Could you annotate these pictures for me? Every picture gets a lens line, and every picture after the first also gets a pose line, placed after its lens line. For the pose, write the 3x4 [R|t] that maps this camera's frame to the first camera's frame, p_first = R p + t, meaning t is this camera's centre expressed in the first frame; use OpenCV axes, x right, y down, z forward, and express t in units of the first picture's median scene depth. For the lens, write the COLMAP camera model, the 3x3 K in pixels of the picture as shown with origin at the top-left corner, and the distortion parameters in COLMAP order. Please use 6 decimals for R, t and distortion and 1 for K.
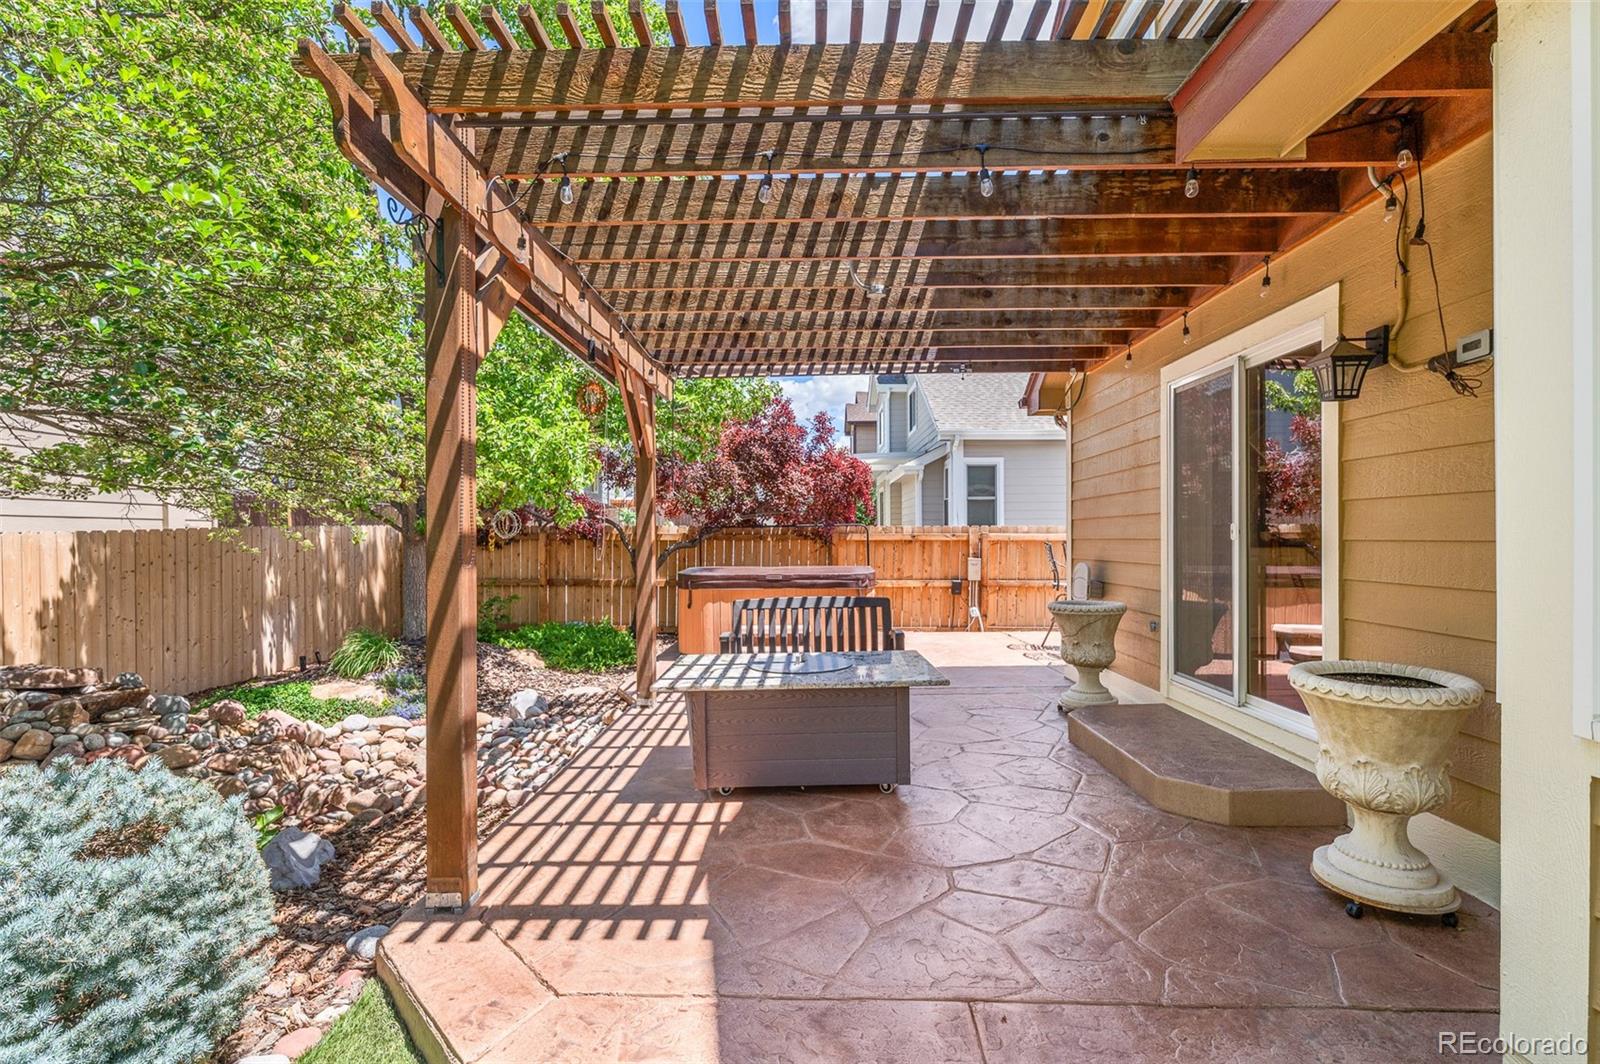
lens RADIAL K [[733.5, 0, 797.3], [0, 733.5, 536.7], [0, 0, 1]] dist [-0.003302, 0.003041]
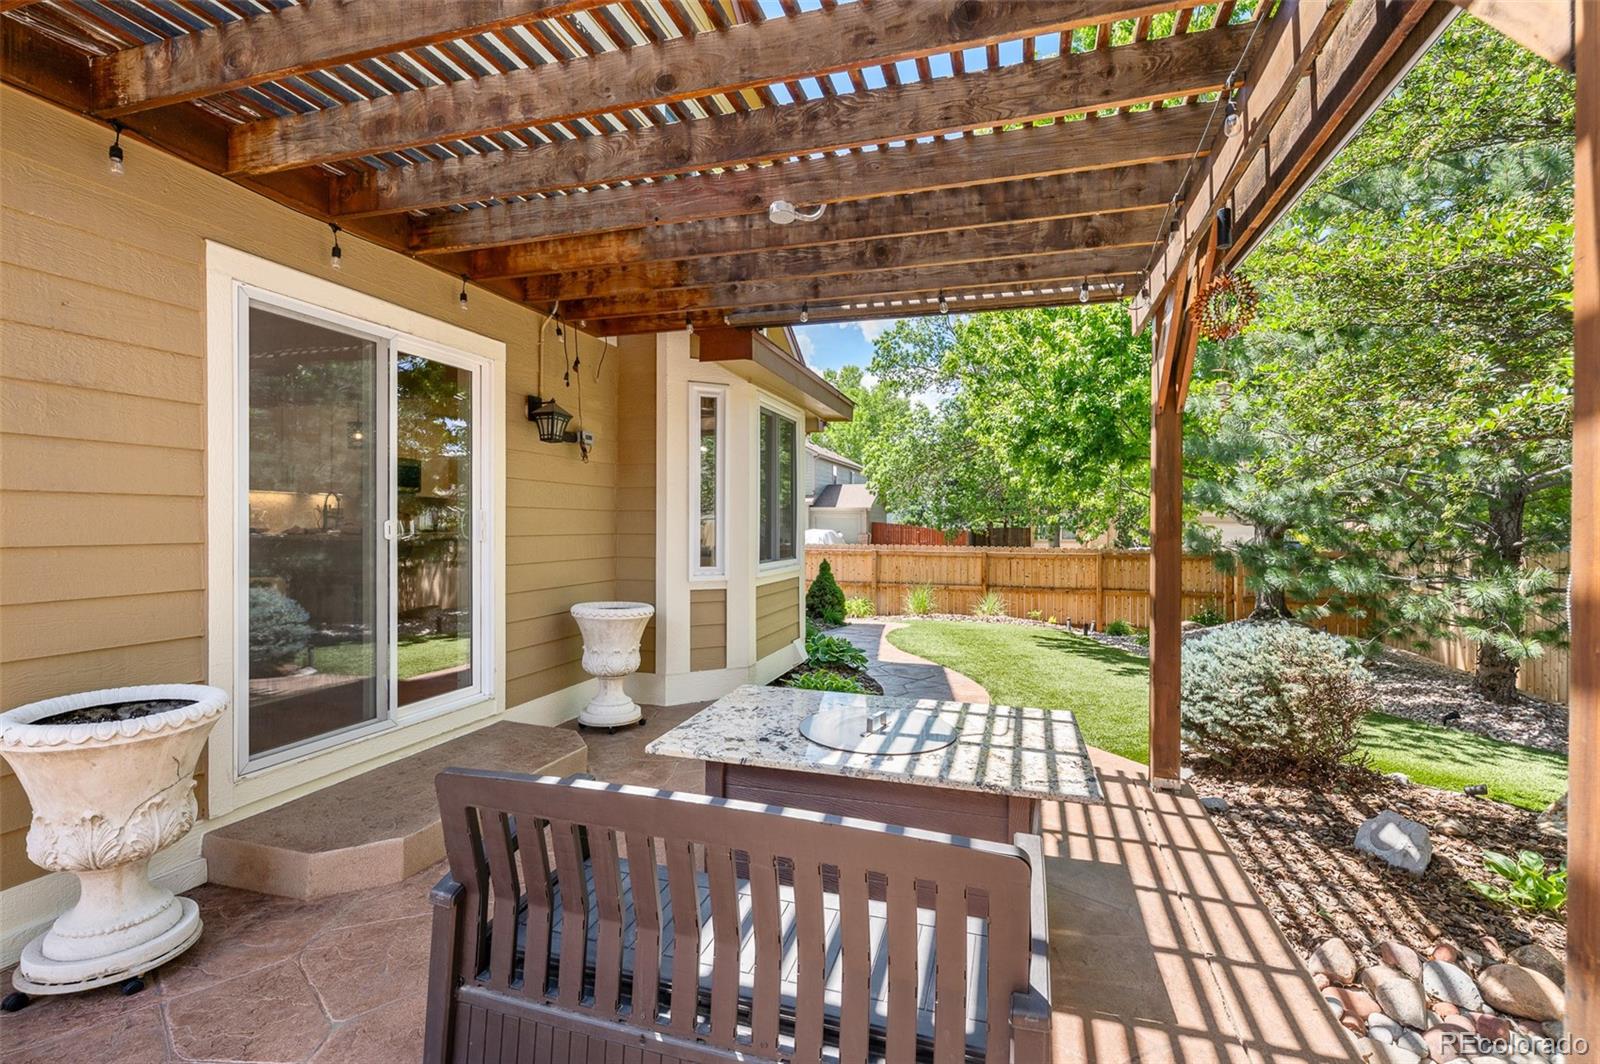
lens RADIAL K [[733.5, 0, 808.7], [0, 733.5, 518.7], [0, 0, 1]] dist [-0.003302, 0.003041]
pose [[-0.965147, 0.003606, 0.261685, -0.127467], [0.001046, 0.999950, -0.009921, -0.013352], [-0.261708, -0.009302, -0.965102, 1.901598]]
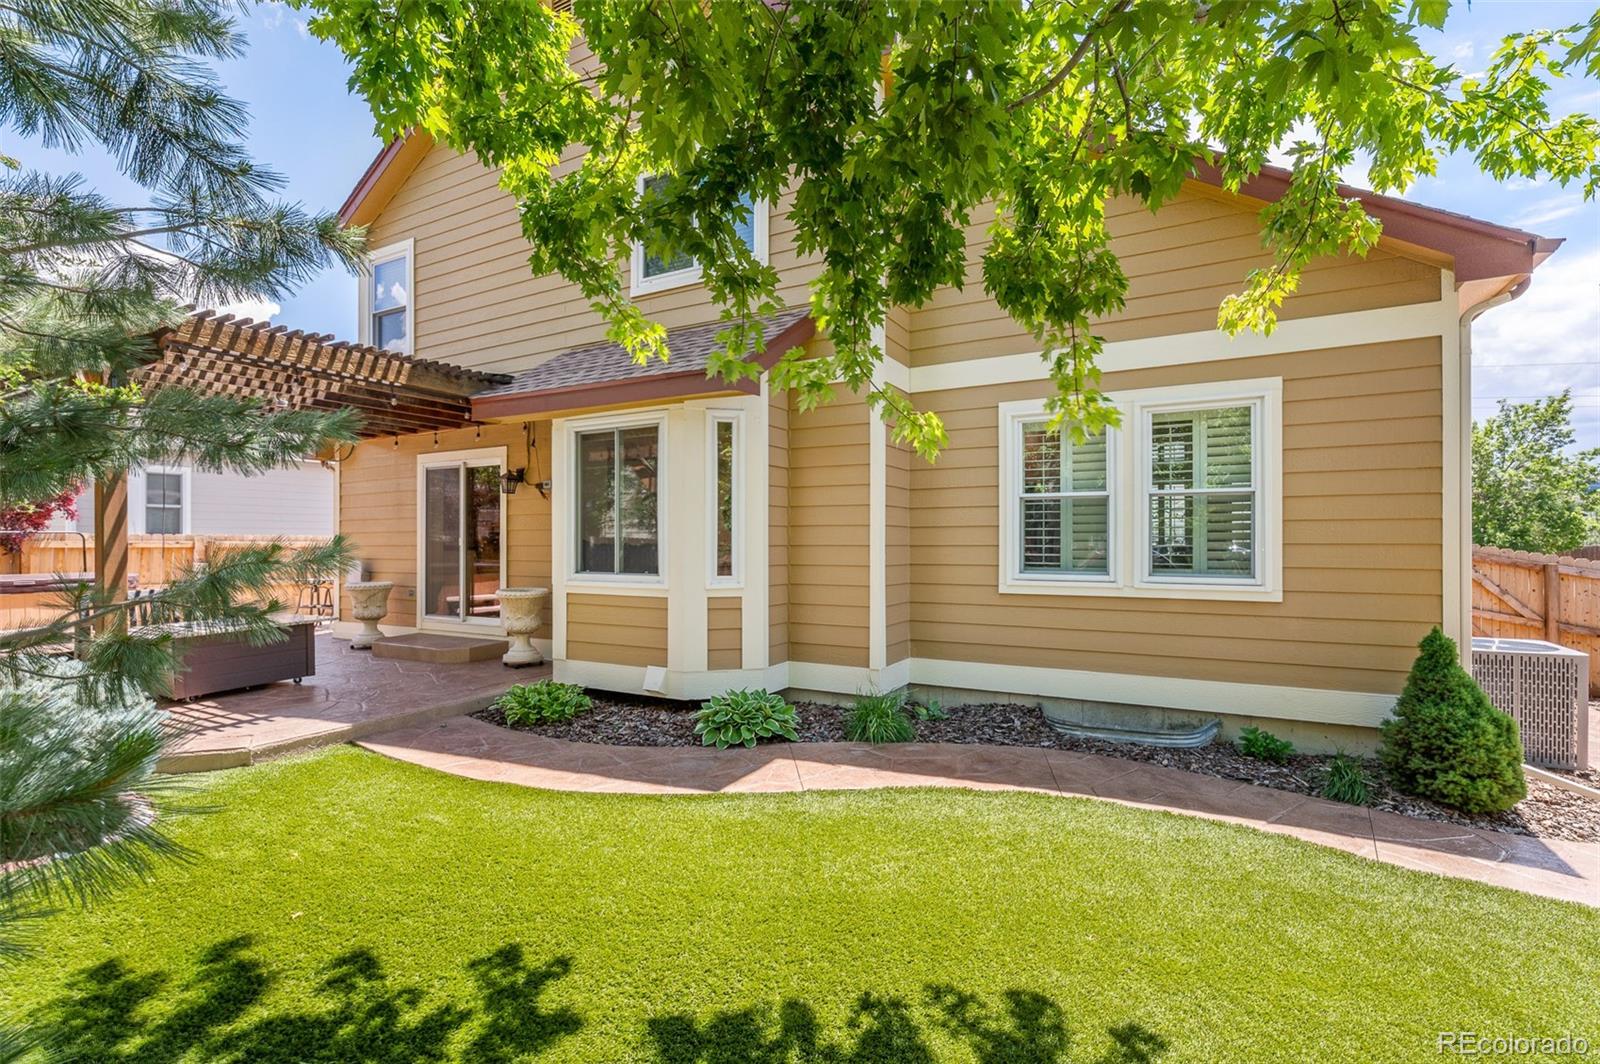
lens RADIAL K [[733.5, 0, 791.3], [0, 733.5, 540.6], [0, 0, 1]] dist [-0.003302, 0.003041]
pose [[0.475464, 0.010709, 0.879670, -0.936132], [-0.004106, 0.999942, -0.009954, 0.006181], [-0.879726, 0.001121, 0.475480, -0.986591]]
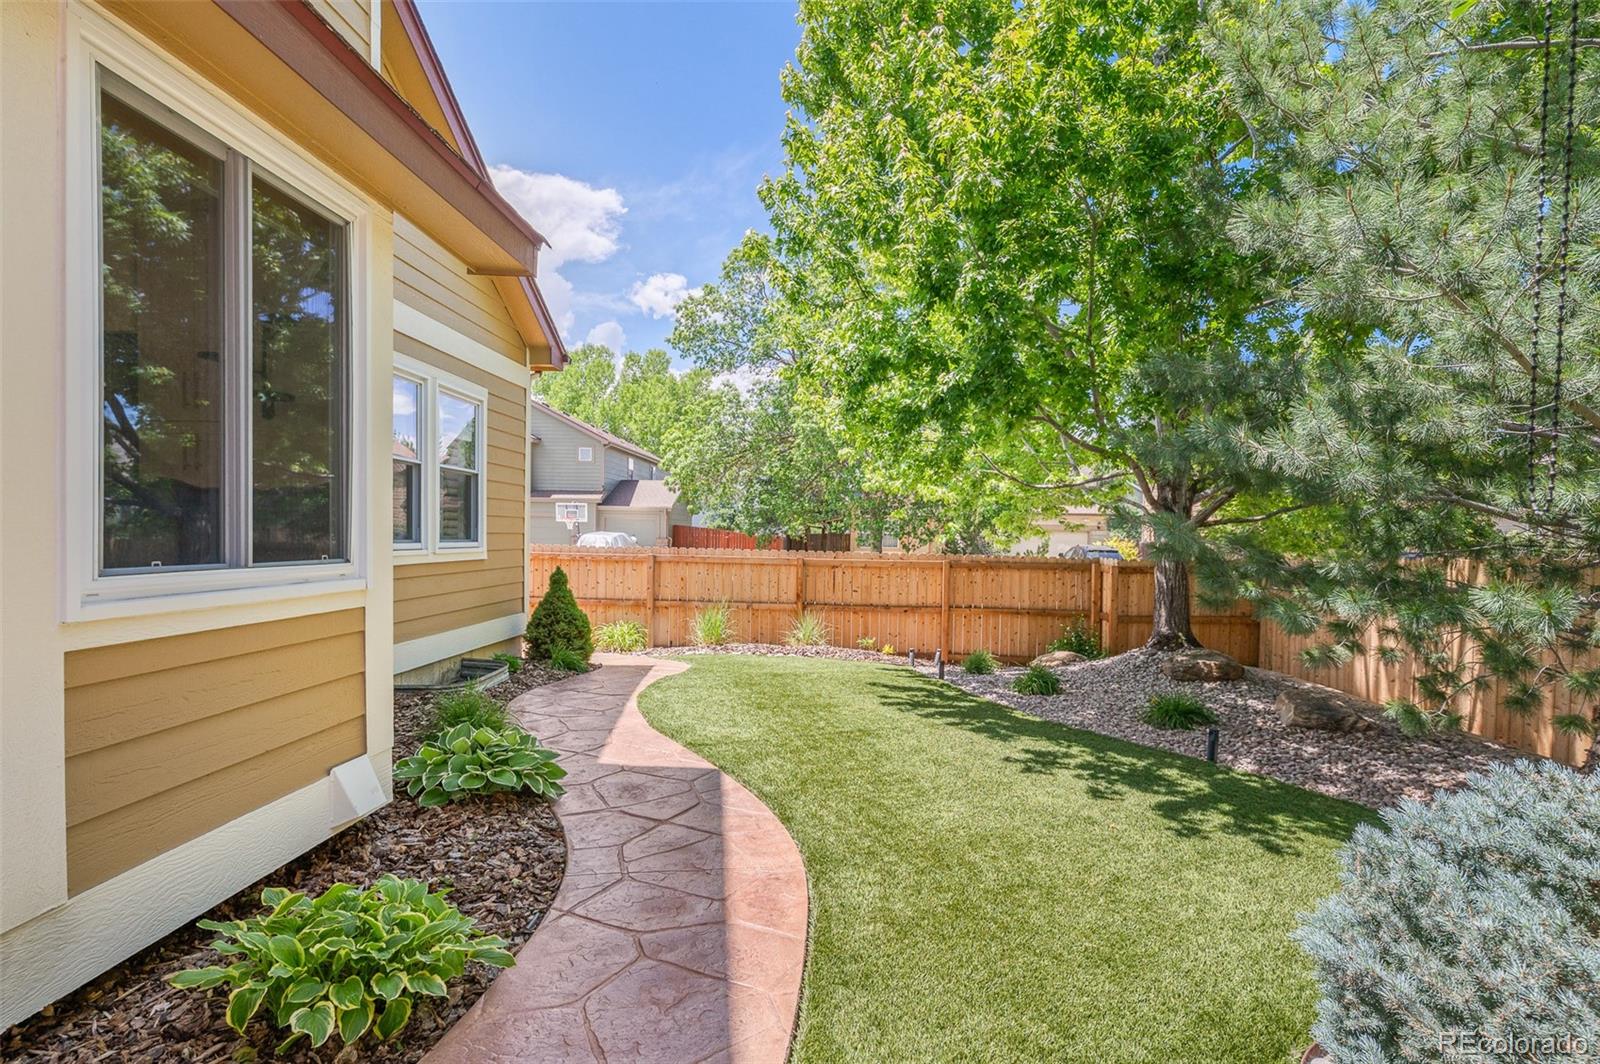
lens RADIAL K [[733.5, 0, 798.9], [0, 733.5, 533.2], [0, 0, 1]] dist [-0.003302, 0.003041]
pose [[-0.999412, -0.011035, 0.032467, -0.094702], [-0.011178, 0.999929, -0.004237, 0.038190], [-0.032418, -0.004597, -0.999464, 0.812101]]
